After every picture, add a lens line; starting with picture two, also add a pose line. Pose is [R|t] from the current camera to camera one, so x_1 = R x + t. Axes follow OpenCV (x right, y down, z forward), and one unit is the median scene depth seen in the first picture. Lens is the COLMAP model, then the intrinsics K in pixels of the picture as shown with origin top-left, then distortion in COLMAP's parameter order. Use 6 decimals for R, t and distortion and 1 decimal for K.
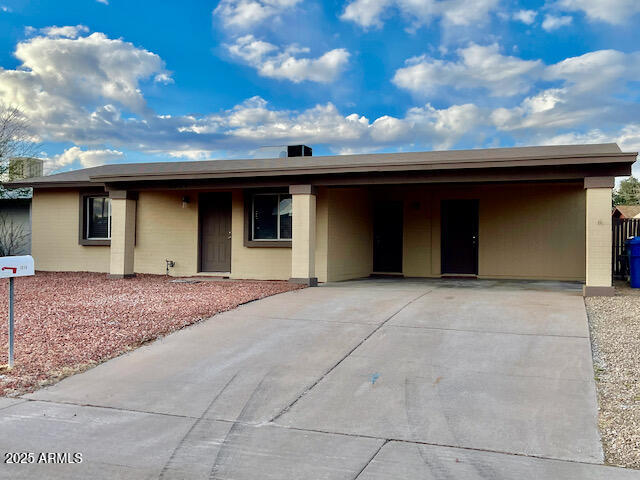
lens RADIAL K [[648.9, 0, 320.3], [0, 648.9, 240.1], [0, 0, 1]] dist [0.018098, 0.000000]
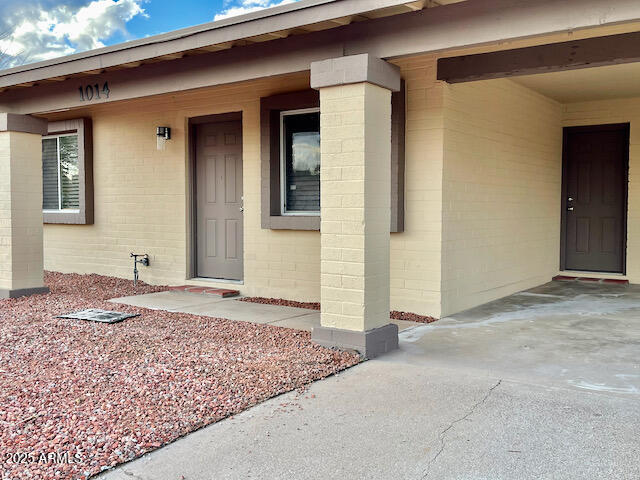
lens RADIAL K [[648.9, 0, 318.8], [0, 648.9, 239.5], [0, 0, 1]] dist [0.018098, 0.000000]
pose [[0.964686, 0.000563, -0.263403, 0.041417], [0.017110, 0.997752, 0.064796, -0.010945], [0.262847, -0.067015, 0.962507, 0.560635]]
